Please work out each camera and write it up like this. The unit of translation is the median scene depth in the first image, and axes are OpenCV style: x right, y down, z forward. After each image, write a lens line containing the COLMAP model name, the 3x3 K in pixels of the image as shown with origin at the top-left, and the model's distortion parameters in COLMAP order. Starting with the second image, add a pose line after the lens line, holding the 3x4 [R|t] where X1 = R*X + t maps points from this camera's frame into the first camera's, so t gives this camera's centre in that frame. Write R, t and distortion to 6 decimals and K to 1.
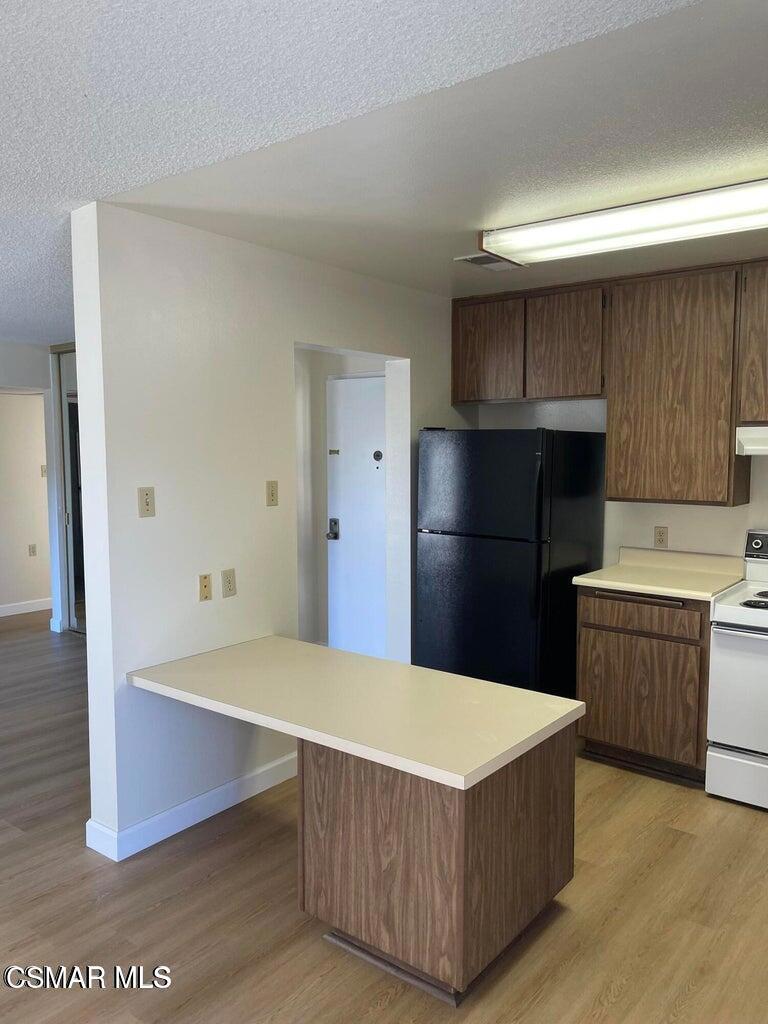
lens RADIAL K [[759.8, 0, 384.0], [0, 759.8, 512.0], [0, 0, 1]] dist [0.002544, -0.000839]
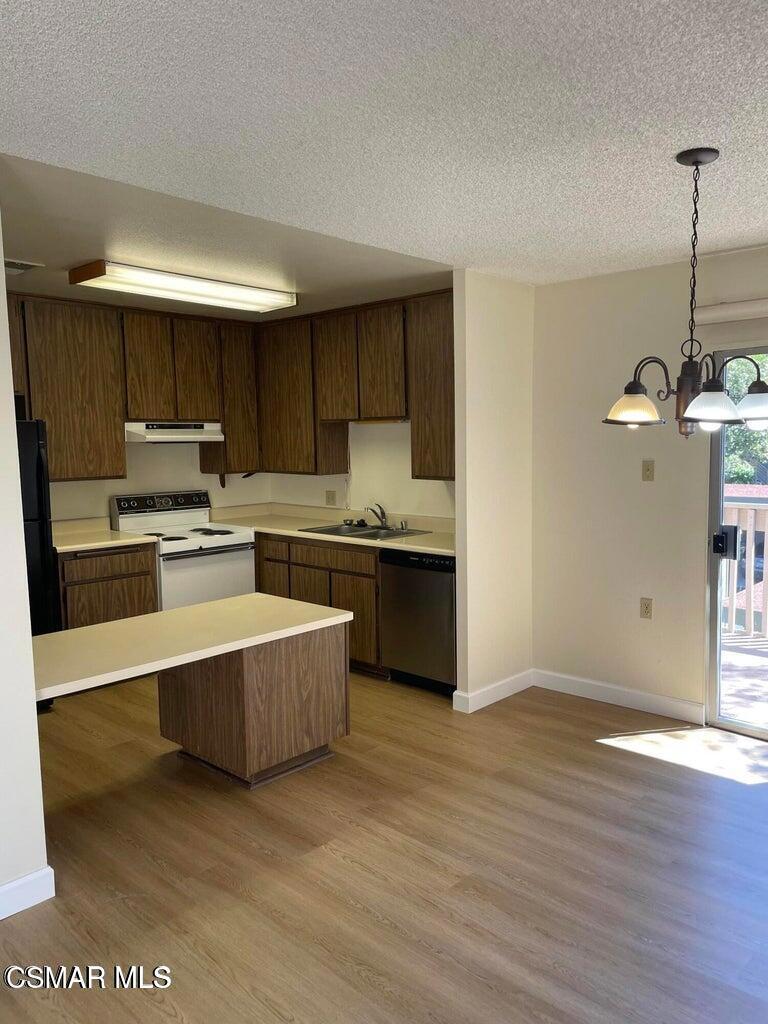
lens RADIAL K [[782.5, 0, 384.0], [0, 782.5, 512.0], [0, 0, 1]] dist [0.004263, 0.001773]
pose [[0.094808, -0.099969, 0.990463, -0.976390], [0.089688, 0.991757, 0.091515, -0.036902], [-0.991447, 0.080156, 0.102993, 0.390332]]
